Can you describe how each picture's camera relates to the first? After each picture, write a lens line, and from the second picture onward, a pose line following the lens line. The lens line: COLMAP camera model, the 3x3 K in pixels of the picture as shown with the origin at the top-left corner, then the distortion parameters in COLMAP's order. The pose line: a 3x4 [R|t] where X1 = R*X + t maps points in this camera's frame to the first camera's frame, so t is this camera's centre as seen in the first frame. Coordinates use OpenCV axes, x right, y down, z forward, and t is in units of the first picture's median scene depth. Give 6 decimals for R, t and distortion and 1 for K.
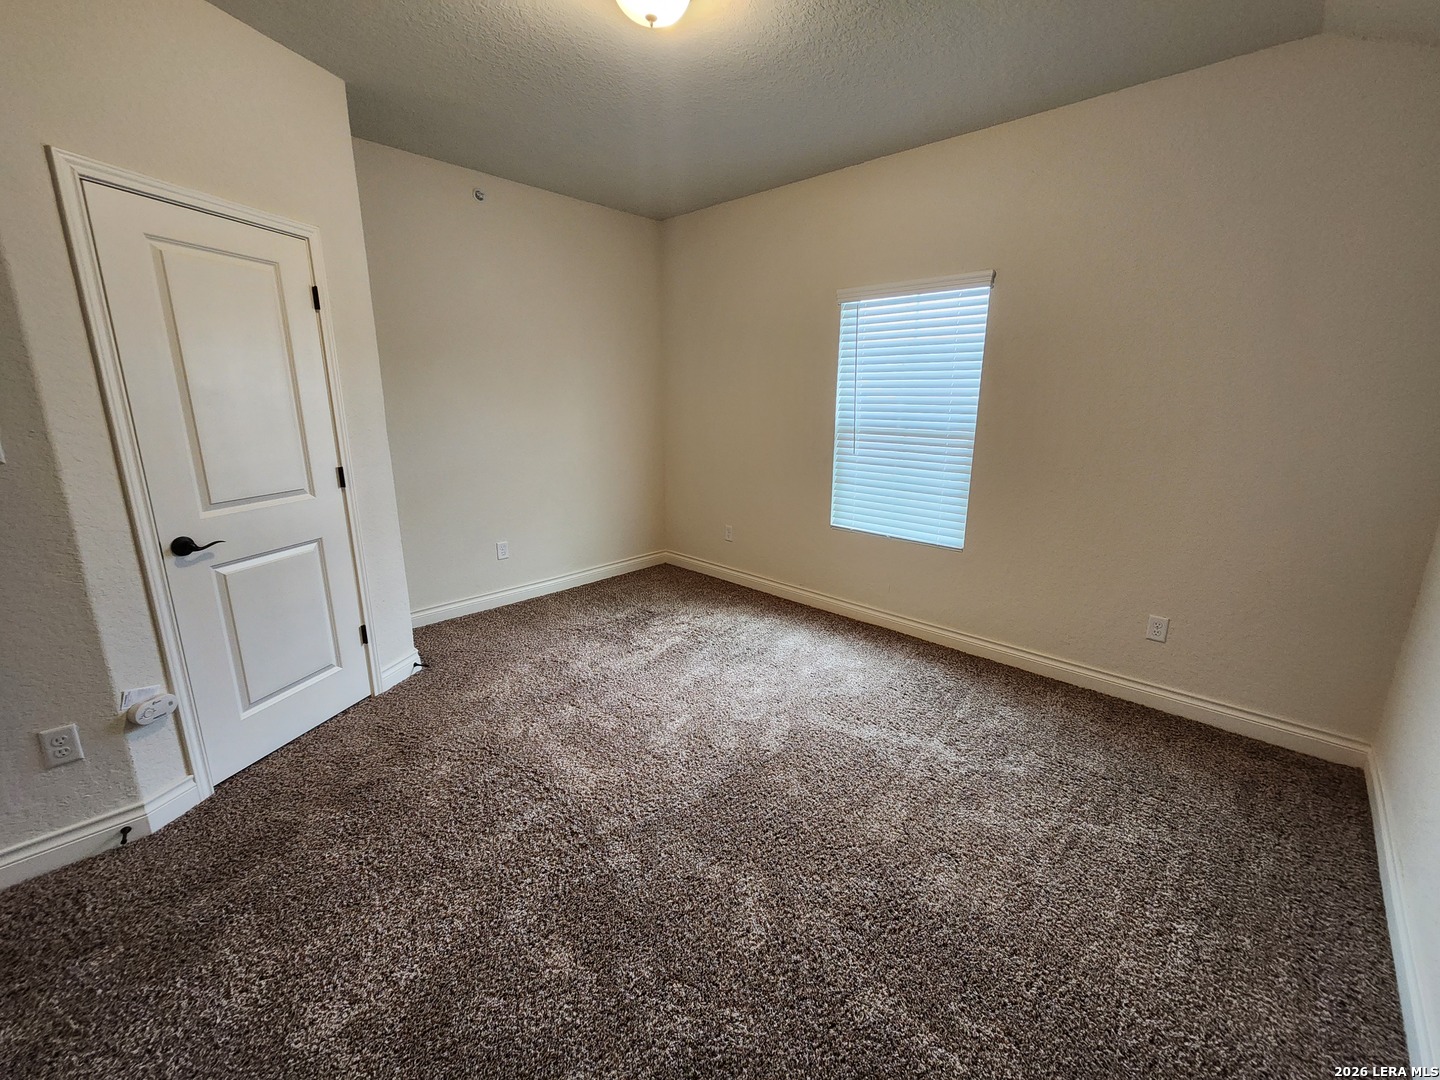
lens RADIAL K [[587.5, 0, 731.6], [0, 587.5, 534.8], [0, 0, 1]] dist [-0.000343, -0.000412]
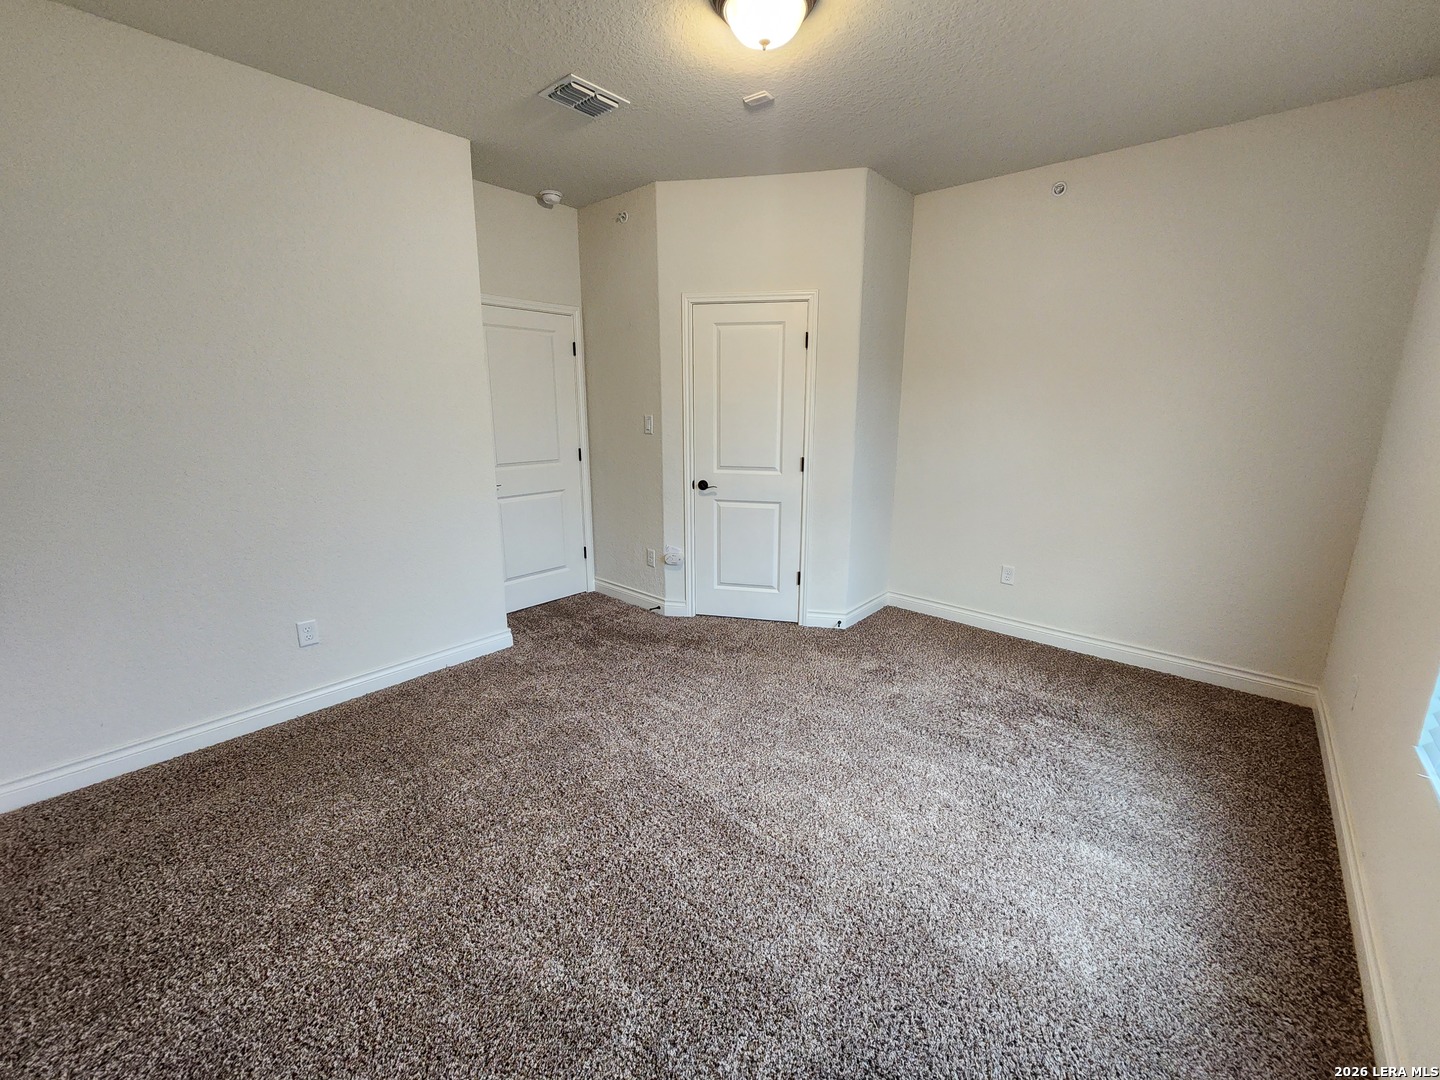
lens RADIAL K [[587.5, 0, 731.6], [0, 587.5, 534.8], [0, 0, 1]] dist [-0.000343, -0.000412]
pose [[0.037385, 0.216347, -0.975601, 0.707028], [-0.237578, 0.950215, 0.201613, -0.171105], [0.970649, 0.224244, 0.086923, 0.704755]]
